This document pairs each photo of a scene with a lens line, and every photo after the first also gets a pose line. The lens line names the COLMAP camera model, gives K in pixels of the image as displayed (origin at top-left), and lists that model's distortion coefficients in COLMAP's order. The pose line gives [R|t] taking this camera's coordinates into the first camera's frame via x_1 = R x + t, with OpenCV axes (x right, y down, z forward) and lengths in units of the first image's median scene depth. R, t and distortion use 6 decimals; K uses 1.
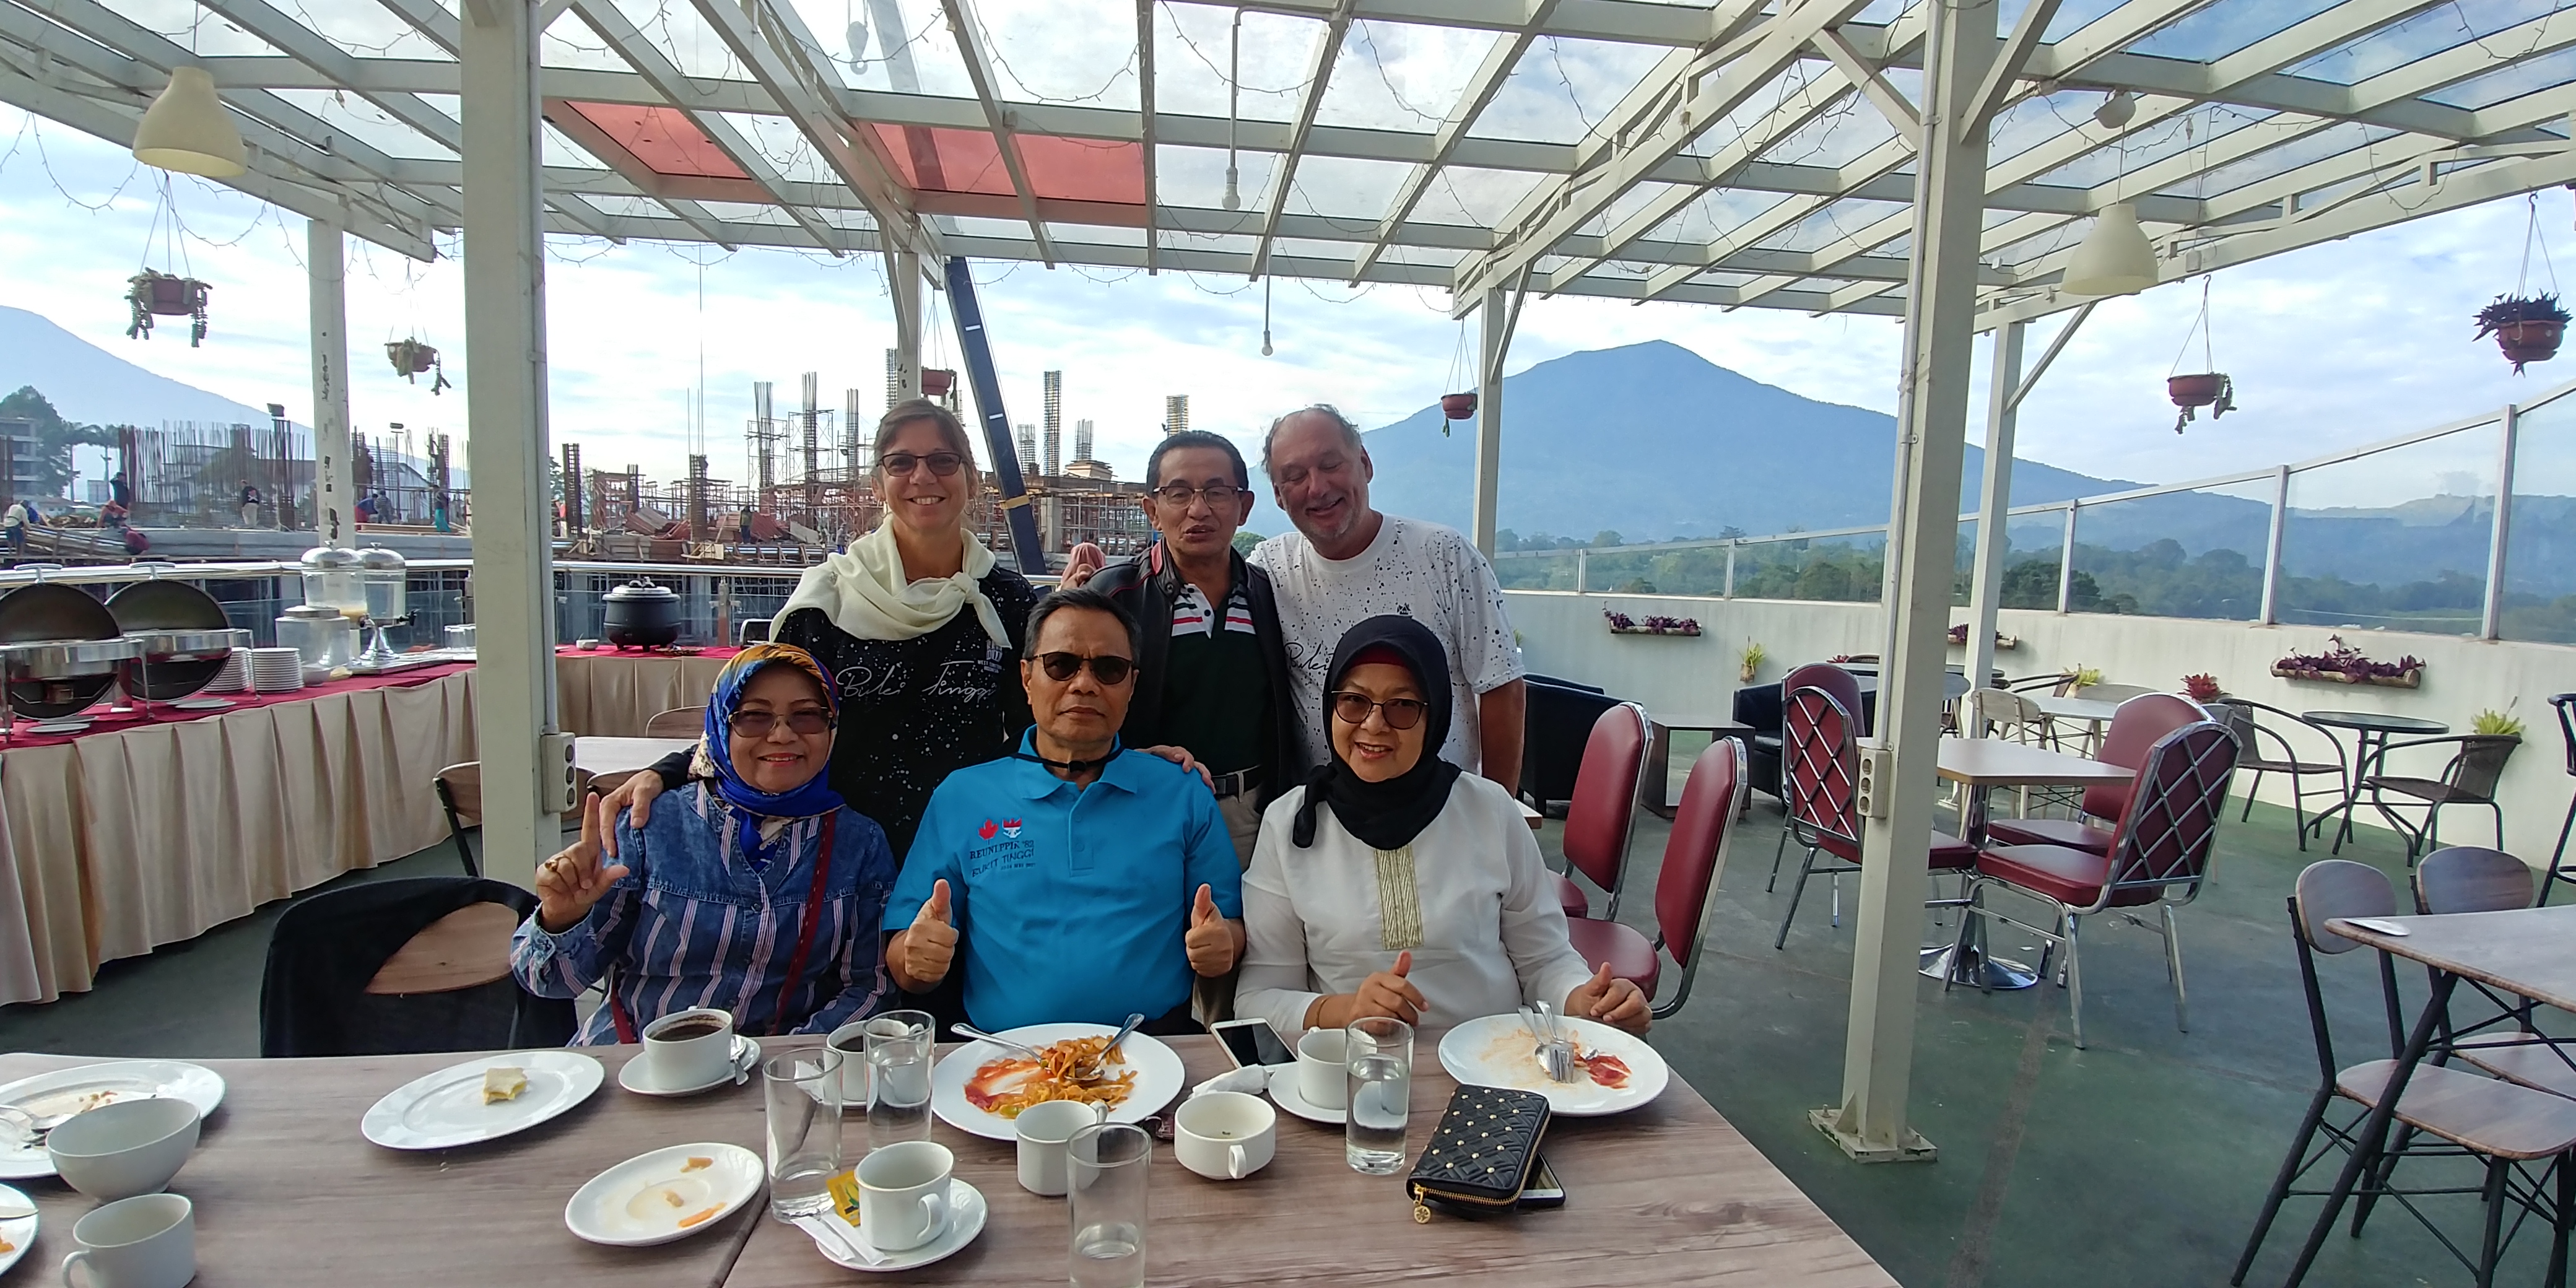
lens RADIAL K [[1108.7, 0, 1346.5], [0, 1108.7, 646.7], [0, 0, 1]] dist [0.001545, -0.025937]
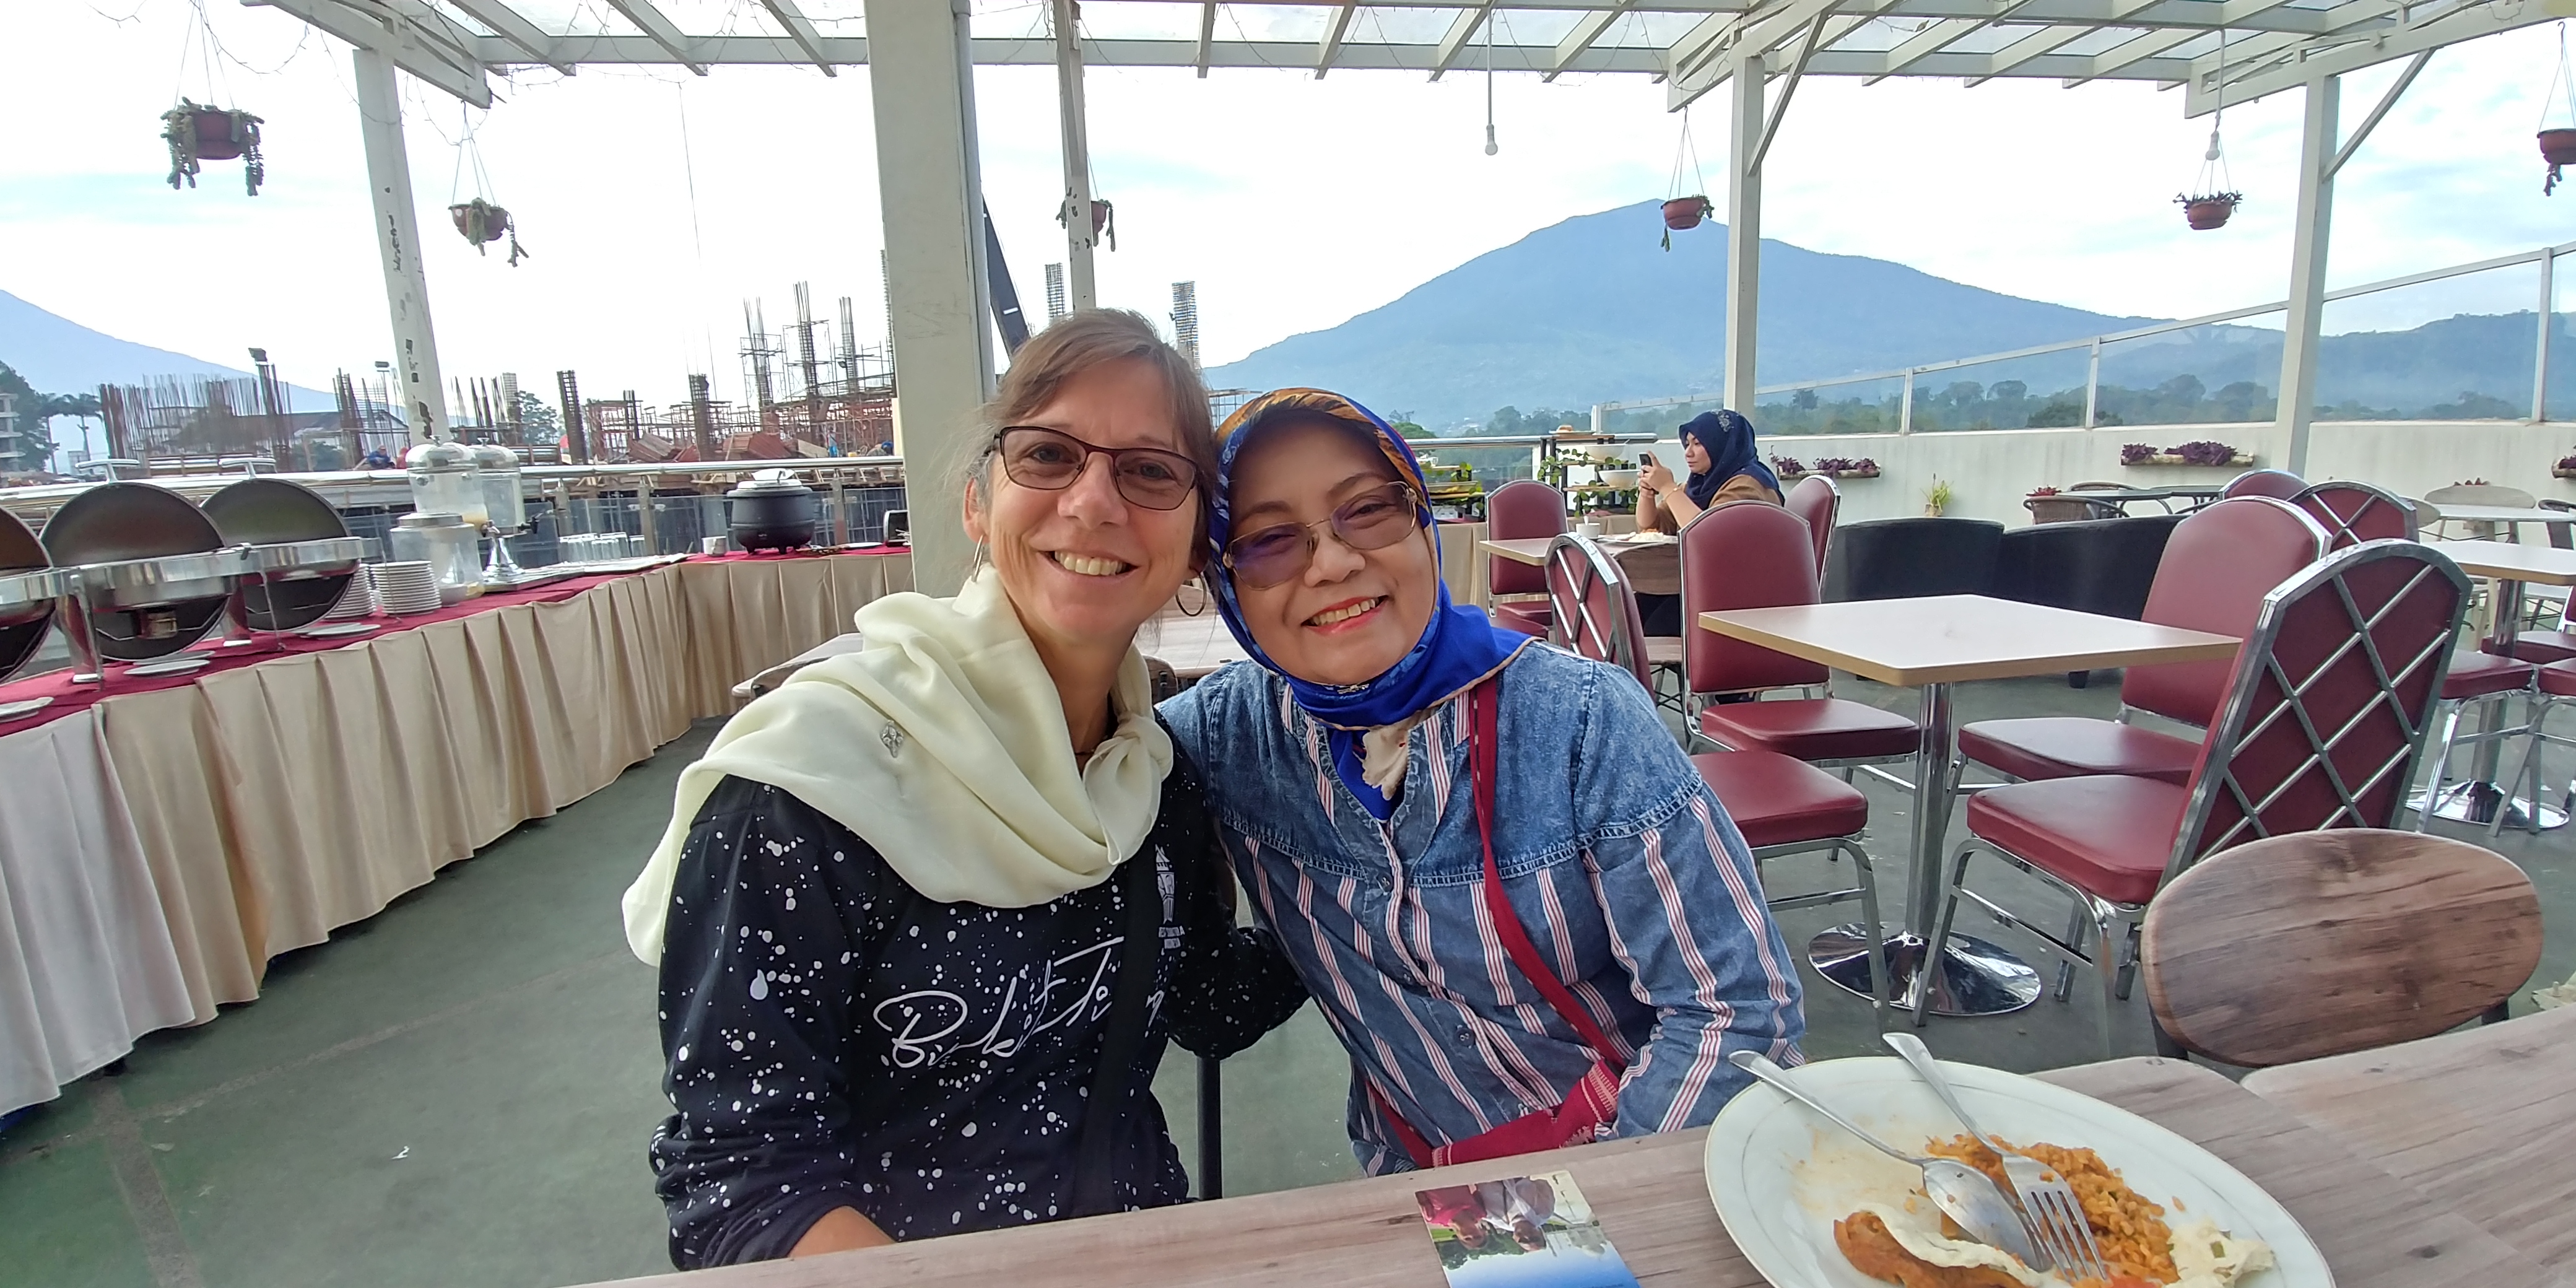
lens RADIAL K [[1108.7, 0, 1346.5], [0, 1108.7, 646.7], [0, 0, 1]] dist [0.001545, -0.025937]
pose [[0.998000, -0.063194, -0.001875, -0.209124], [0.063083, 0.993419, 0.095604, 0.024109], [-0.004179, -0.095531, 0.995418, 0.123258]]
